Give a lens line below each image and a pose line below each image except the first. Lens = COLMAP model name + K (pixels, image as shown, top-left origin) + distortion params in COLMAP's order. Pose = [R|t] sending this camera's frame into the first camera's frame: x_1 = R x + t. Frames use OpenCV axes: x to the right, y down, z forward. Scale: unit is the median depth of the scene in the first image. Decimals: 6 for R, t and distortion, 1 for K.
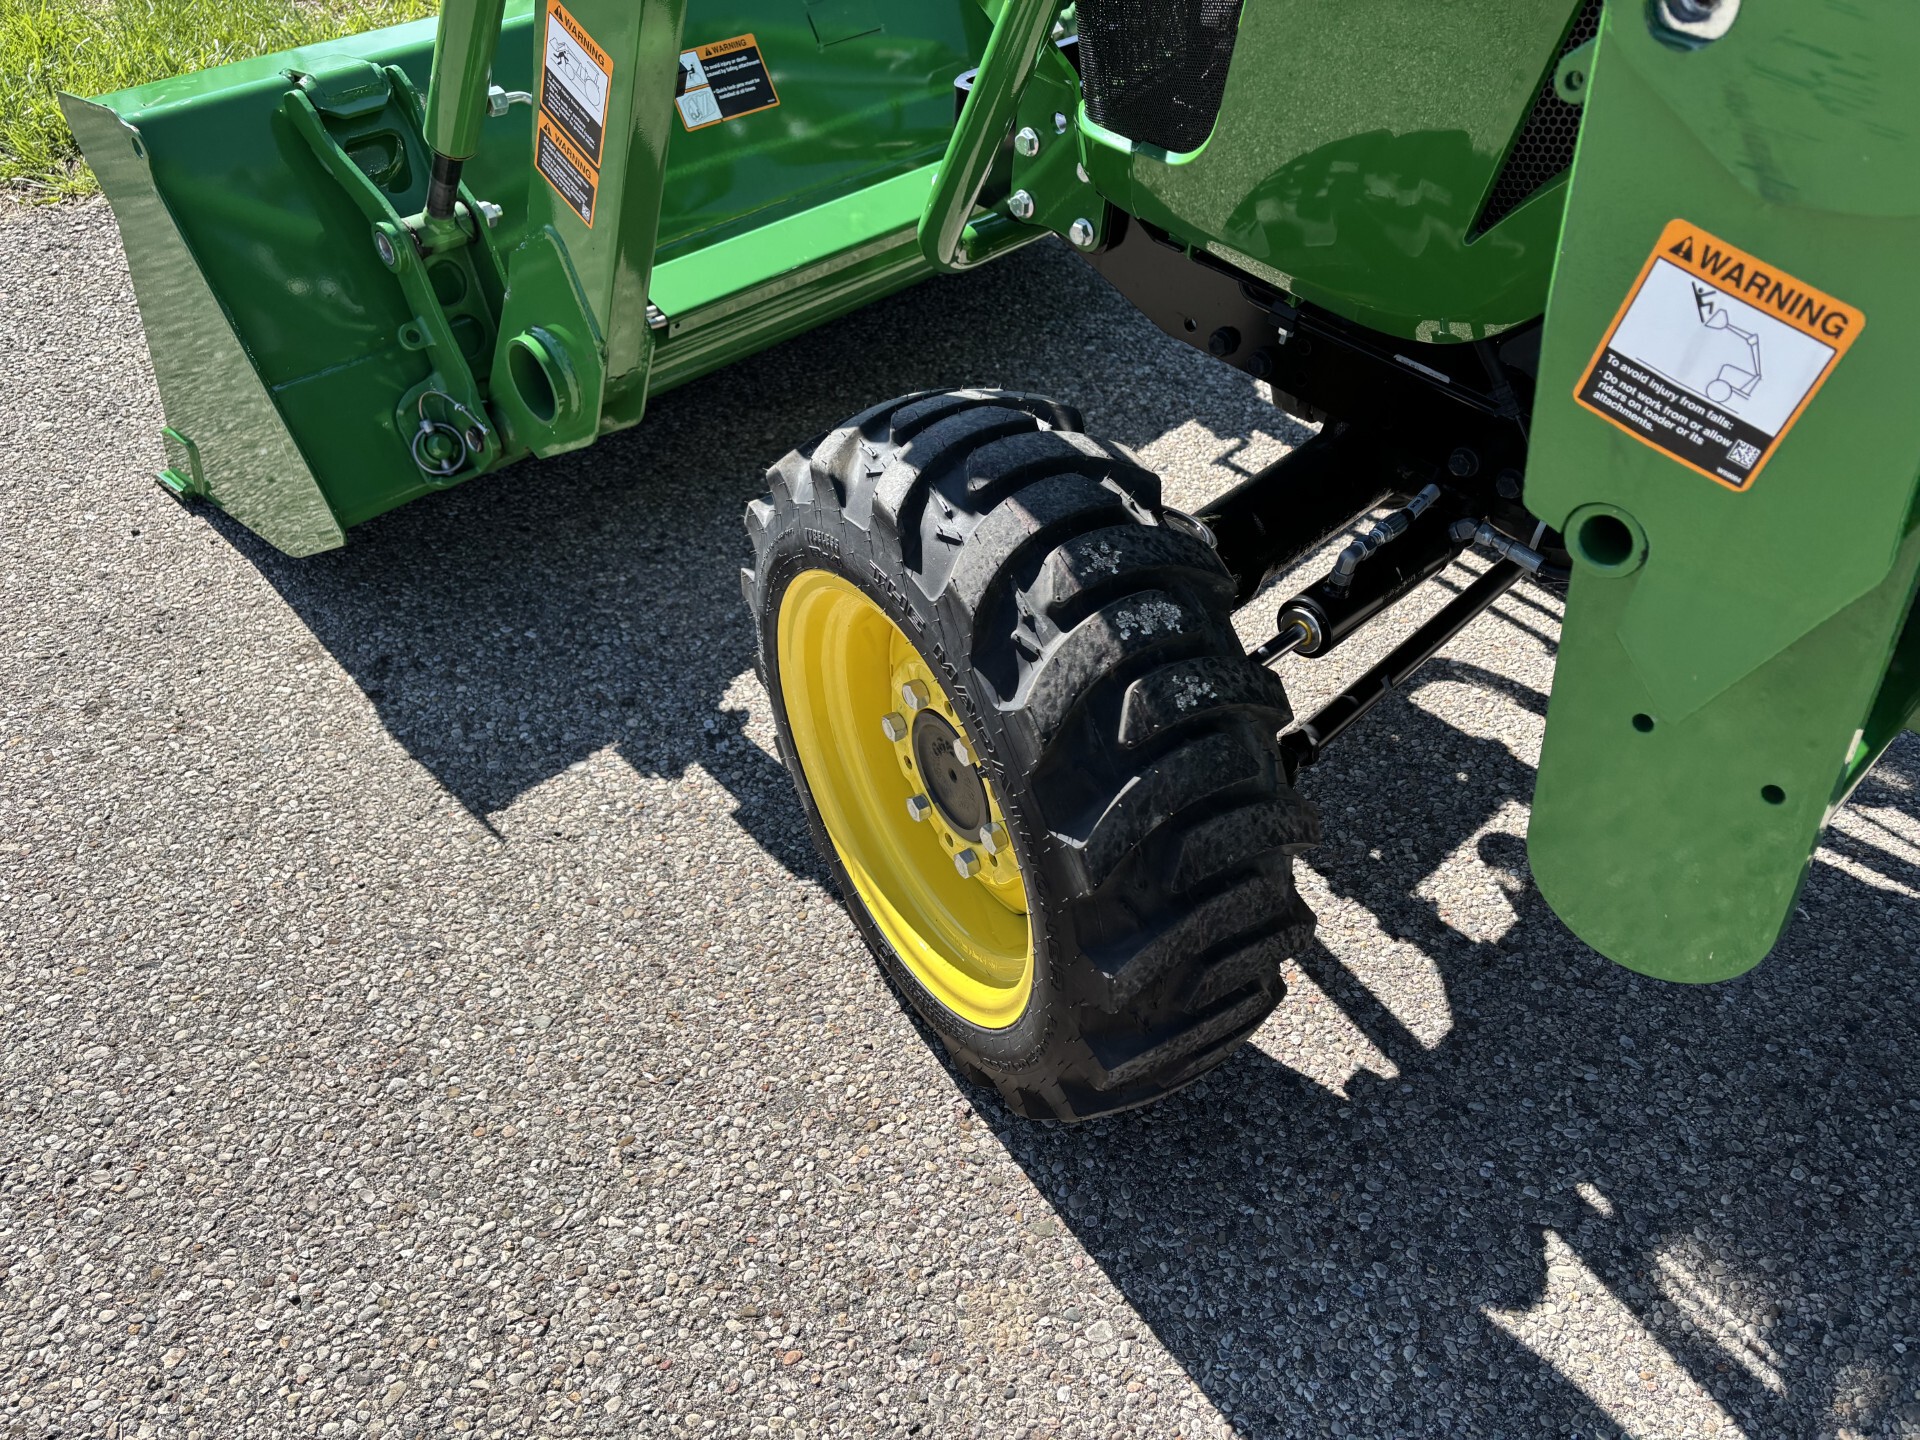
lens RADIAL K [[1473.7, 0, 972.0], [0, 1473.7, 713.7], [0, 0, 1]] dist [0.053644, -0.038850]
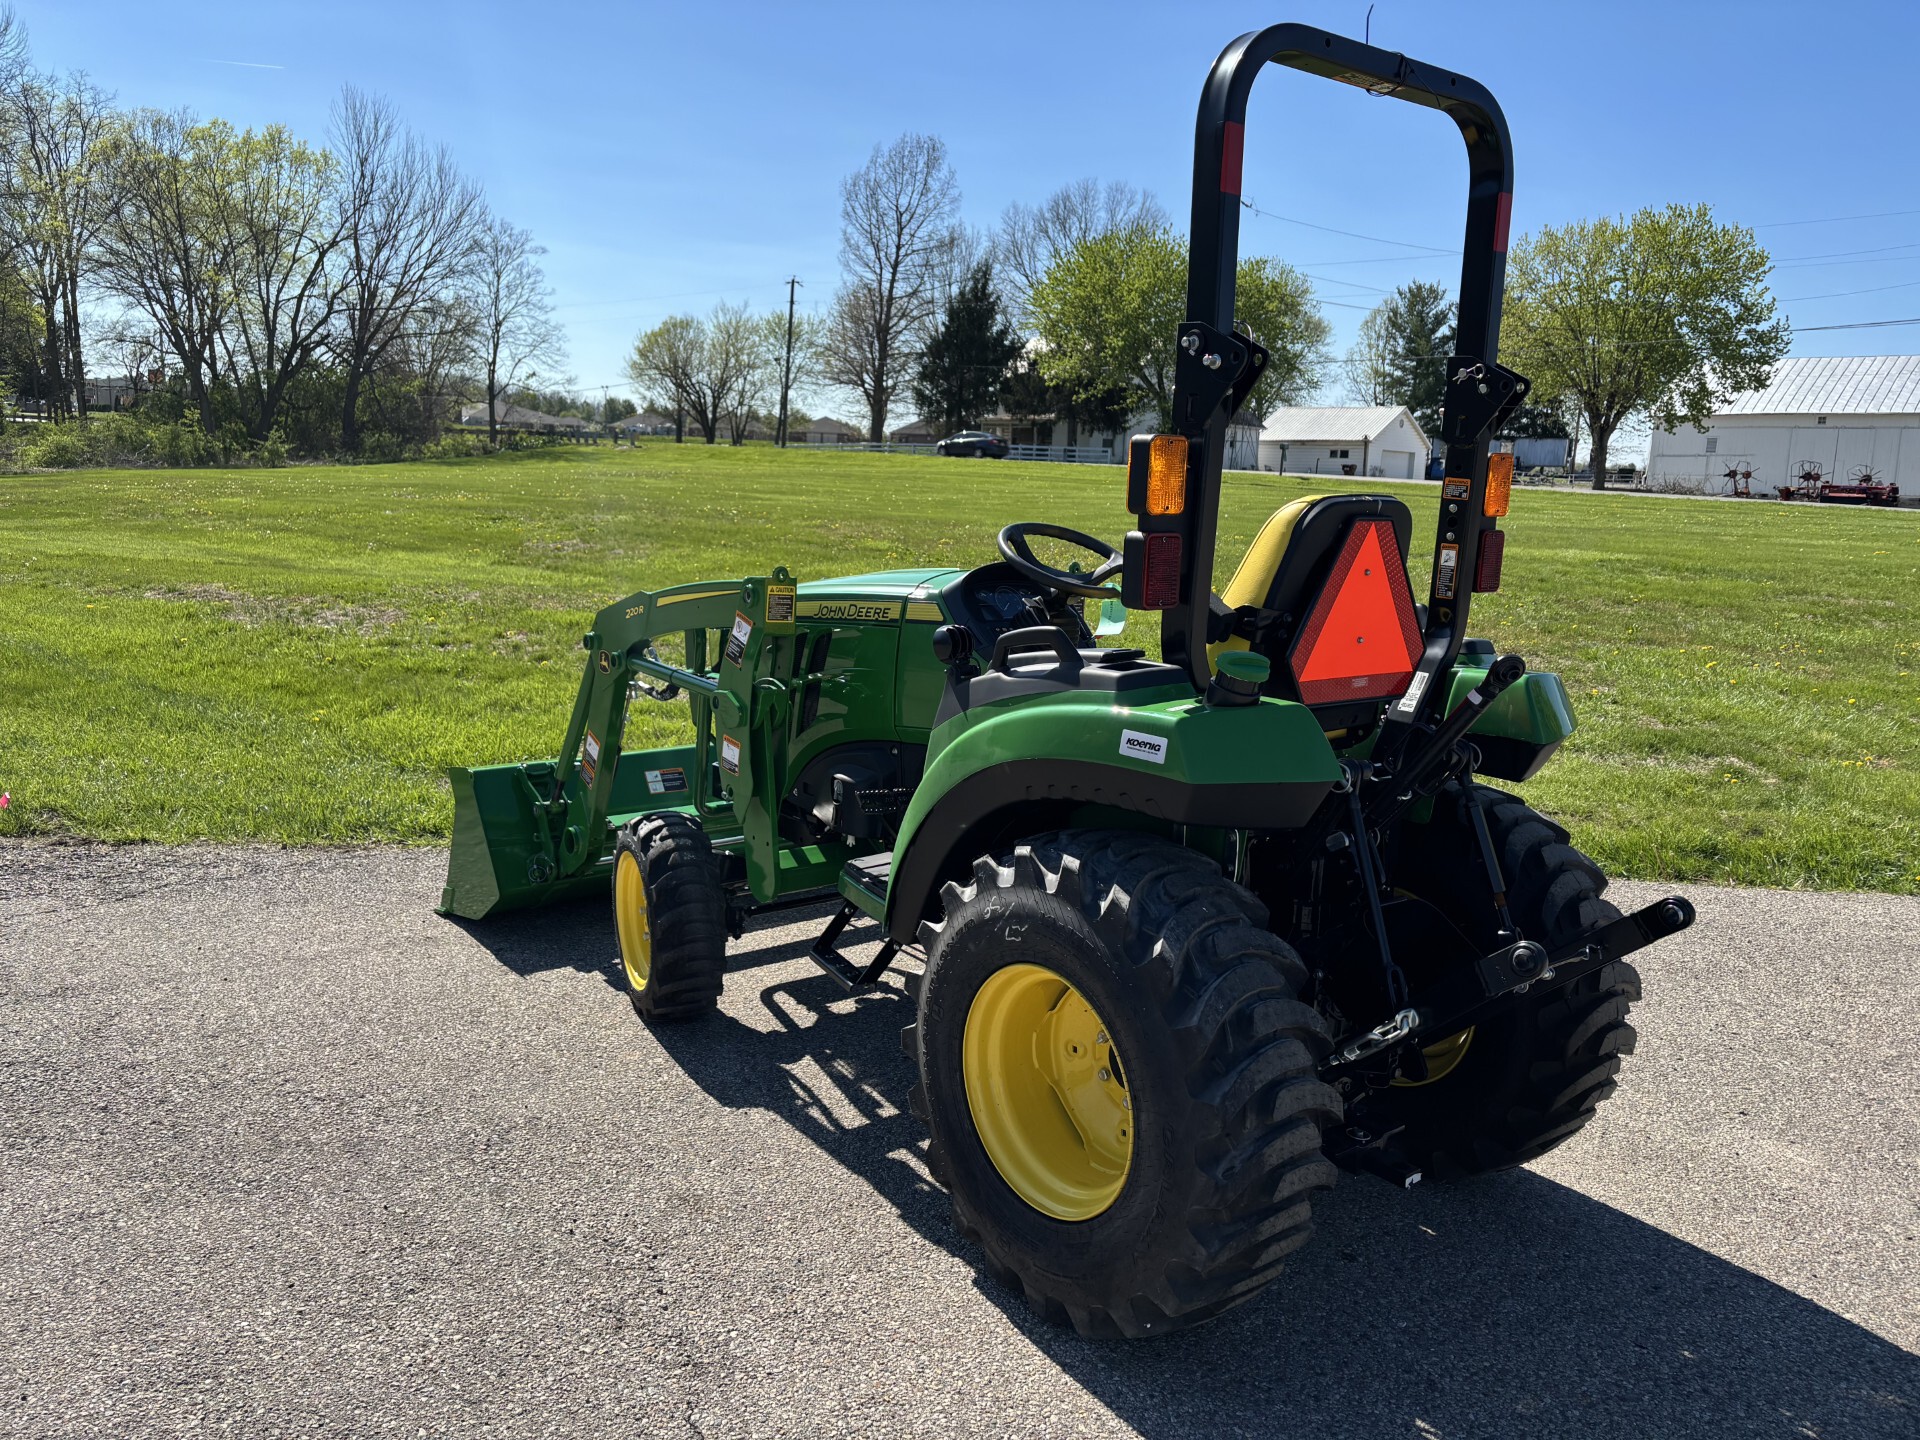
lens RADIAL K [[1473.7, 0, 972.0], [0, 1473.7, 713.7], [0, 0, 1]] dist [0.053644, -0.038850]
pose [[0.993875, 0.011541, -0.109905, 0.878860], [-0.070278, 0.833518, -0.548004, 1.186358], [0.085284, 0.552372, 0.829224, -1.659949]]
